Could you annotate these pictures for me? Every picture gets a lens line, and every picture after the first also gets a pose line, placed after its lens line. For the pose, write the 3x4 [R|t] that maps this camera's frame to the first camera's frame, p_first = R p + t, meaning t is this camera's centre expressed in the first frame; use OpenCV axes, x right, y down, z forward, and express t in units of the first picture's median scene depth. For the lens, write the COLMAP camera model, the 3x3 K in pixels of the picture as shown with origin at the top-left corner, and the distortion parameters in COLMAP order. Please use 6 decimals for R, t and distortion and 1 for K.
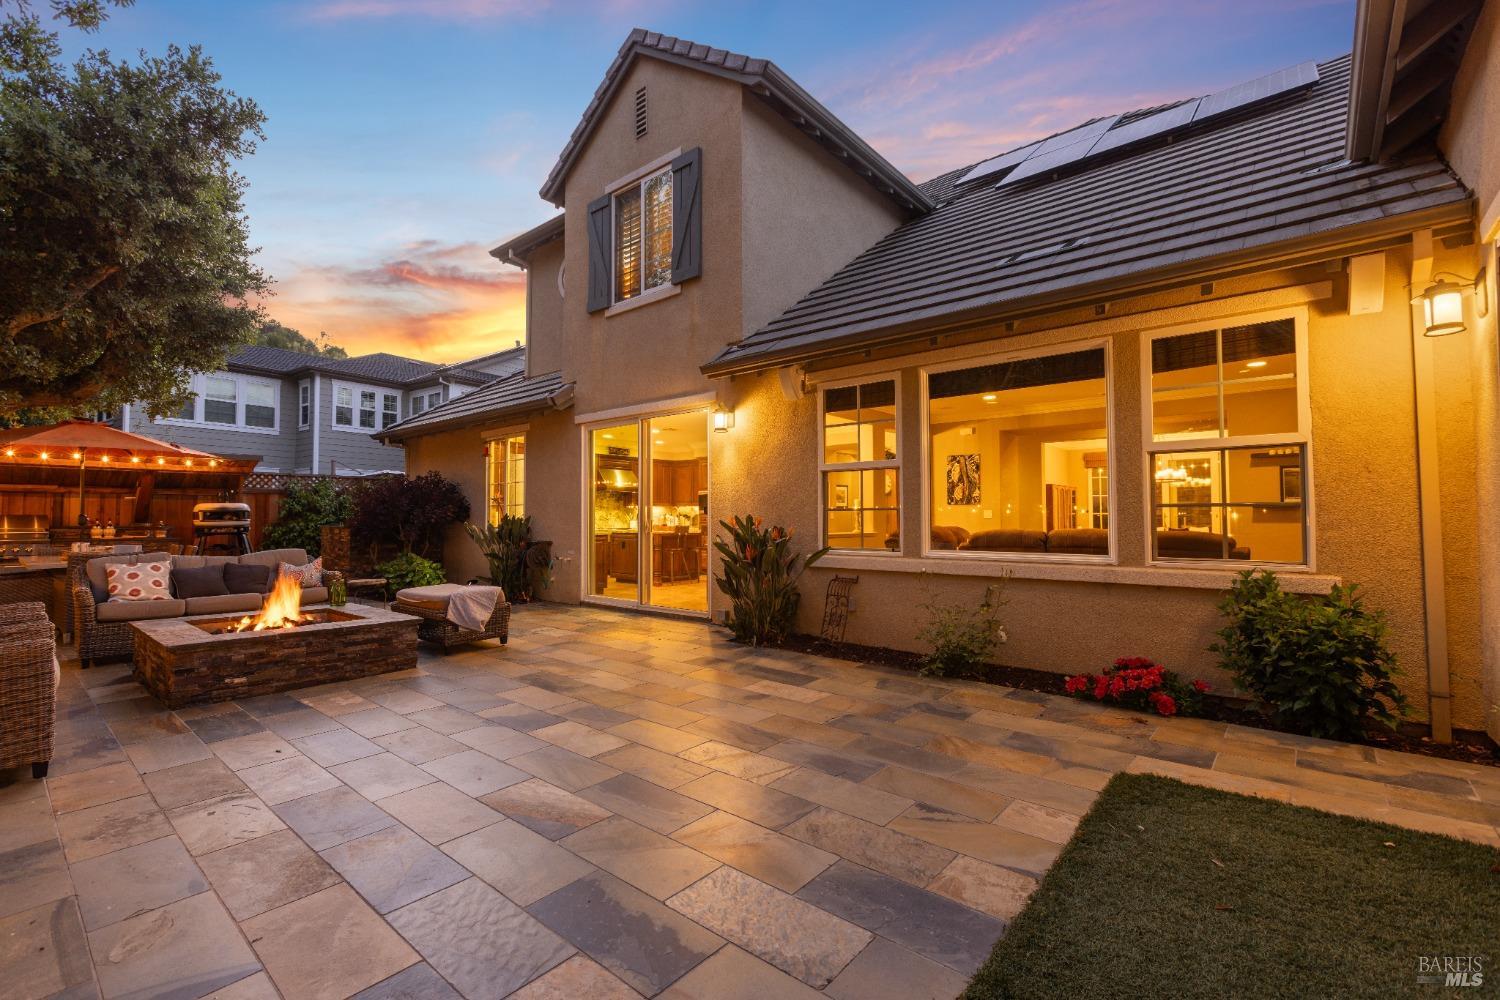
lens RADIAL K [[658.2, 0, 734.3], [0, 658.2, 496.7], [0, 0, 1]] dist [0.001283, 0.000040]
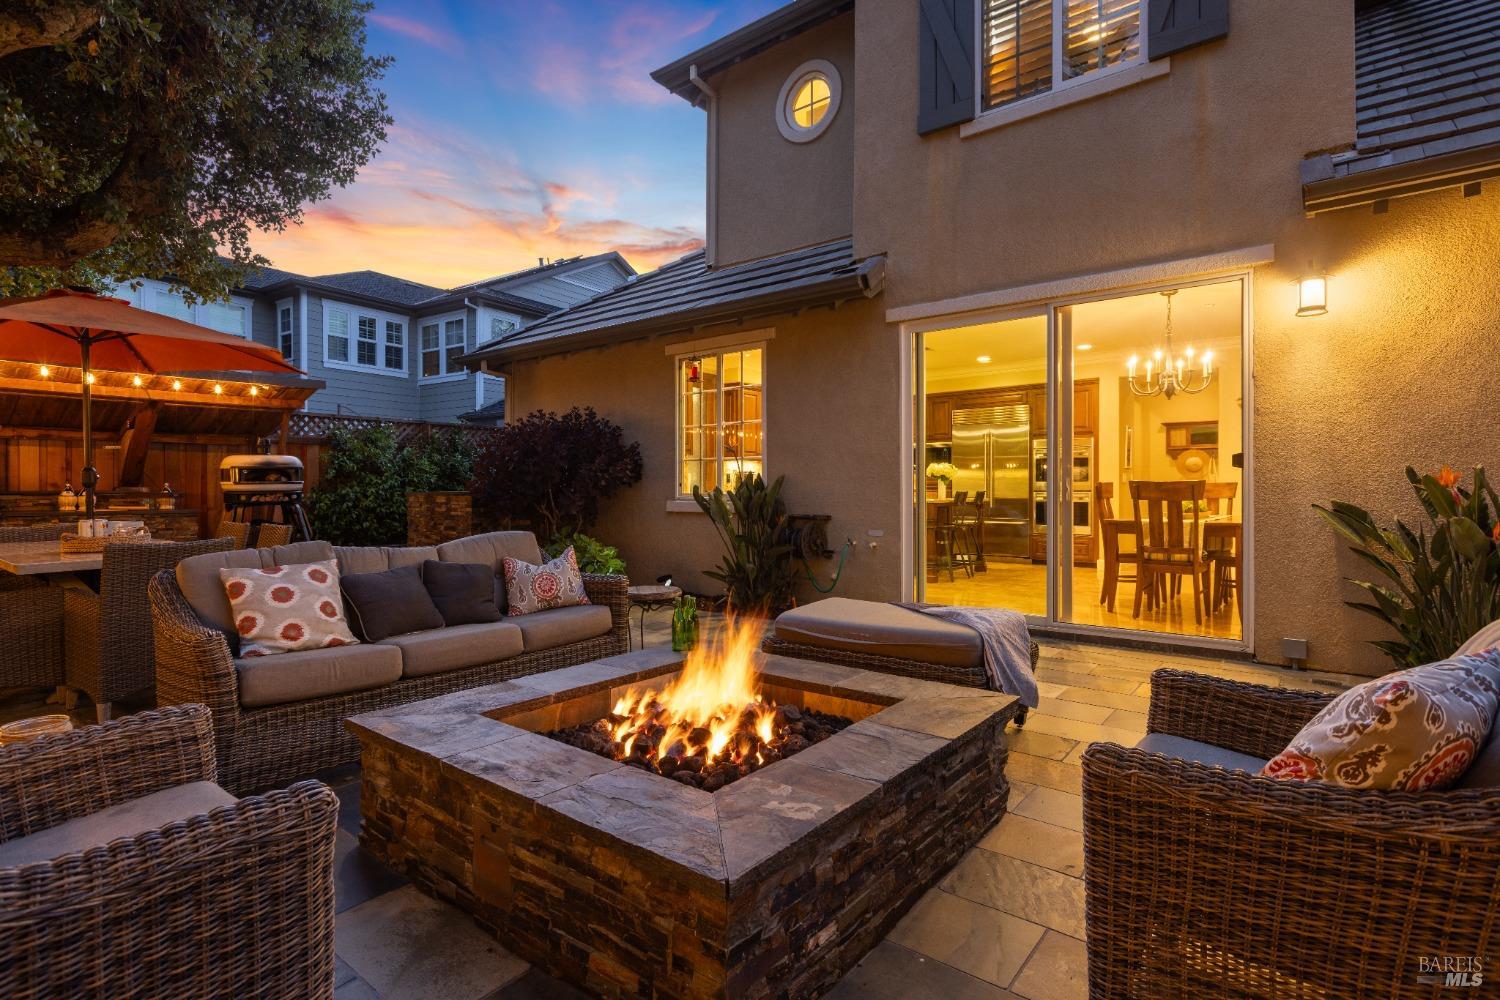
lens RADIAL K [[742.9, 0, 734.5], [0, 742.9, 492.0], [0, 0, 1]] dist [-0.000860, 0.000239]
pose [[0.999518, 0.000167, 0.031035, -0.365707], [-0.001392, 0.999221, 0.039438, 0.016915], [-0.031004, -0.039462, 0.998740, 0.285154]]
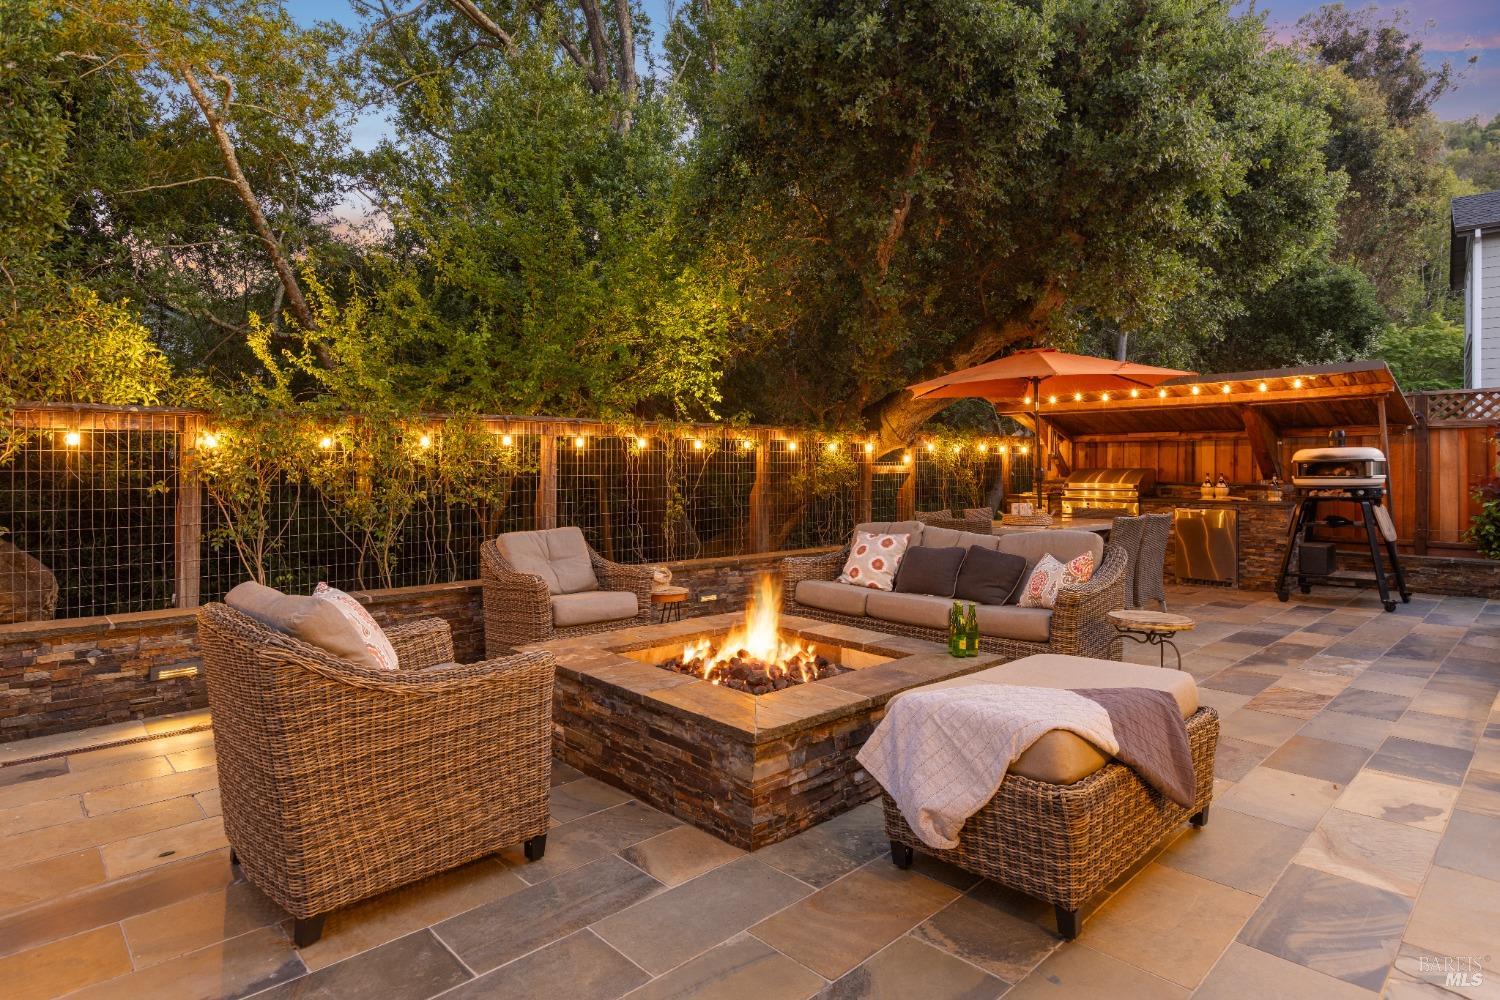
lens RADIAL K [[802.3, 0, 743.9], [0, 802.3, 467.5], [0, 0, 1]] dist [0.006020, 0.000778]
pose [[-0.091626, -0.002760, -0.995790, -0.000523], [0.029063, 0.999563, -0.005445, 0.016741], [0.995369, -0.029439, -0.091506, 0.566018]]
